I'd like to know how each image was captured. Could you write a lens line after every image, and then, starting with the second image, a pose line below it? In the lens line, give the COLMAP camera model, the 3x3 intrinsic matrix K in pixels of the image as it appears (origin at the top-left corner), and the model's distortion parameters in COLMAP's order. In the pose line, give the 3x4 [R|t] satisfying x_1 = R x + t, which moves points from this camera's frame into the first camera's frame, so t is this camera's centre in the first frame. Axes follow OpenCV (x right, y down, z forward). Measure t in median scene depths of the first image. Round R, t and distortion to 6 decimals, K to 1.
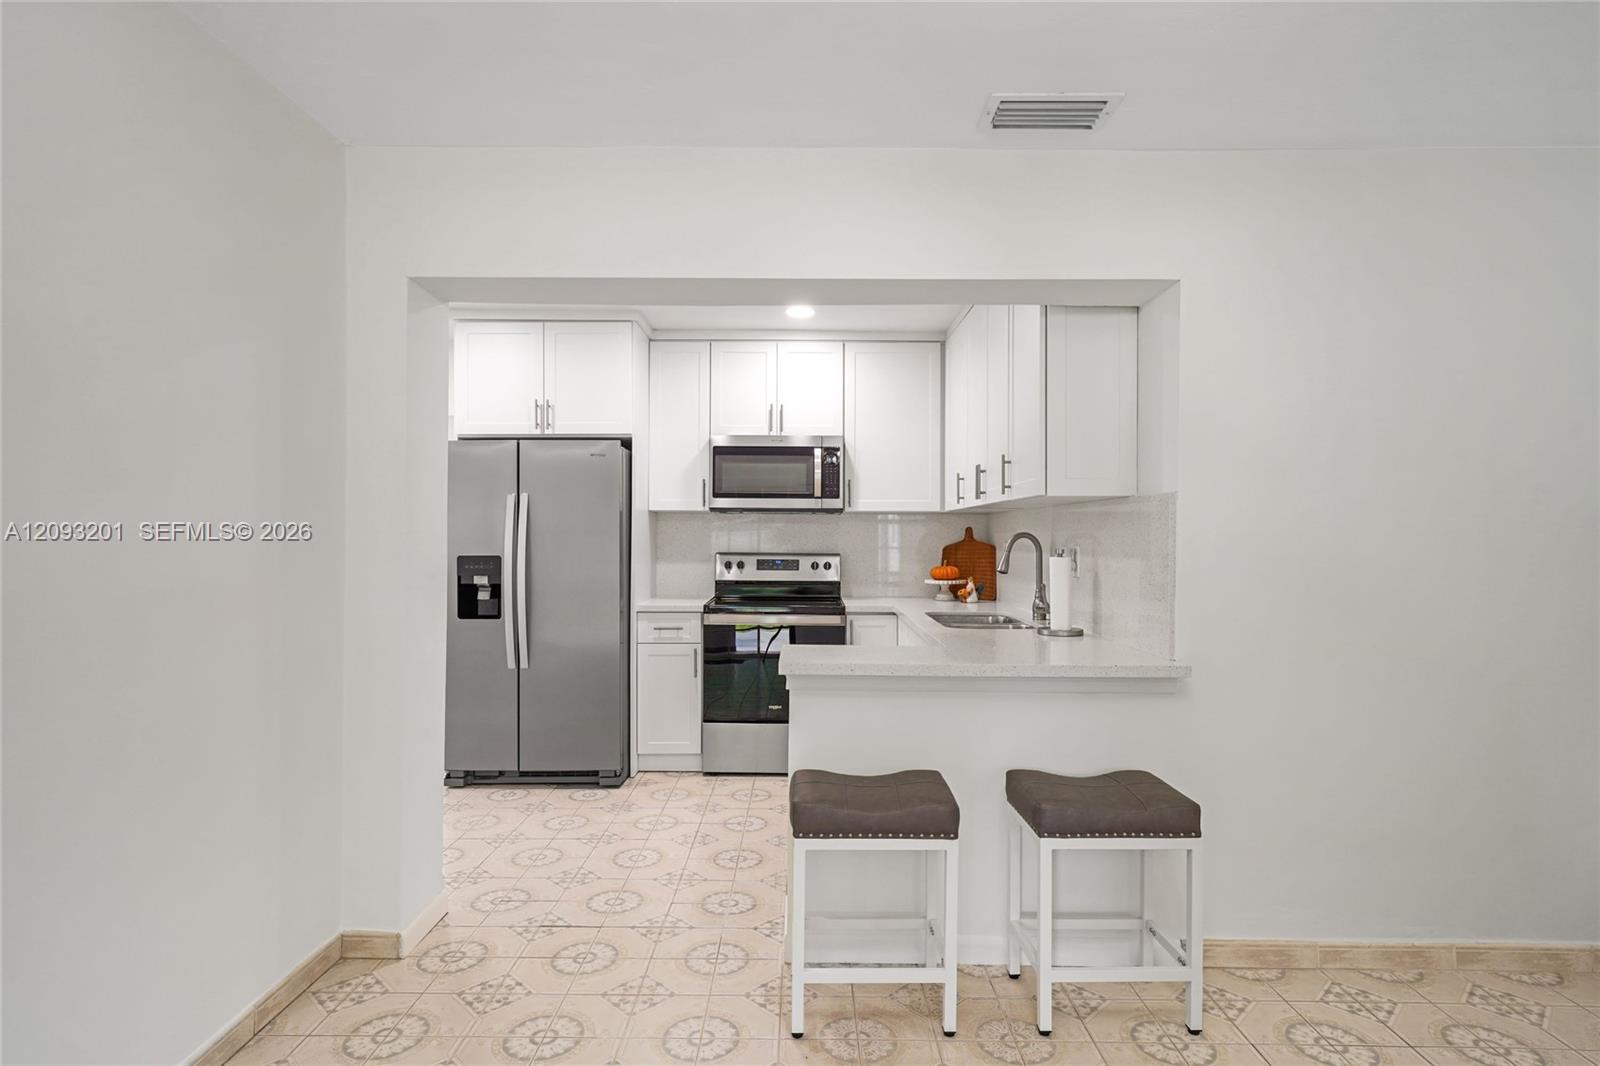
lens RADIAL K [[834.1, 0, 802.6], [0, 834.1, 538.2], [0, 0, 1]] dist [0.035920, 0.000181]
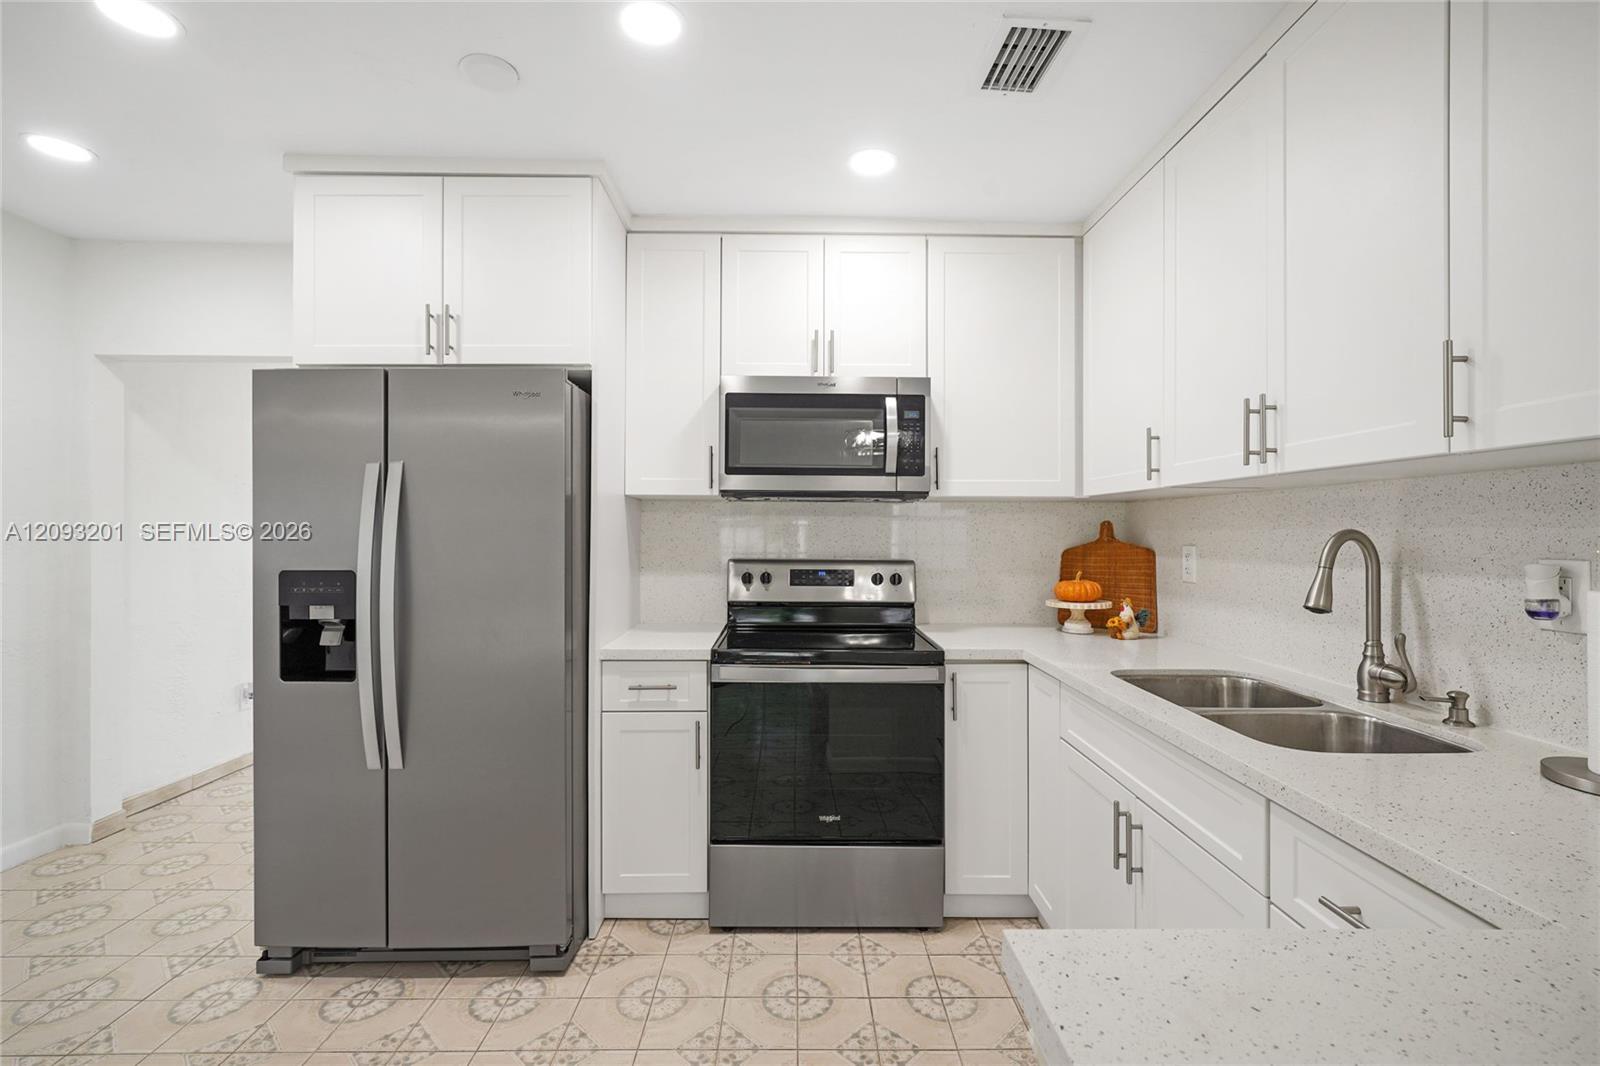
lens RADIAL K [[706.4, 0, 804.5], [0, 706.4, 529.0], [0, 0, 1]] dist [0.008340, 0.000217]
pose [[0.999739, -0.000023, 0.022850, -0.062038], [0.000159, 0.999982, -0.005979, -0.004092], [-0.022850, 0.005981, 0.999721, 0.480863]]
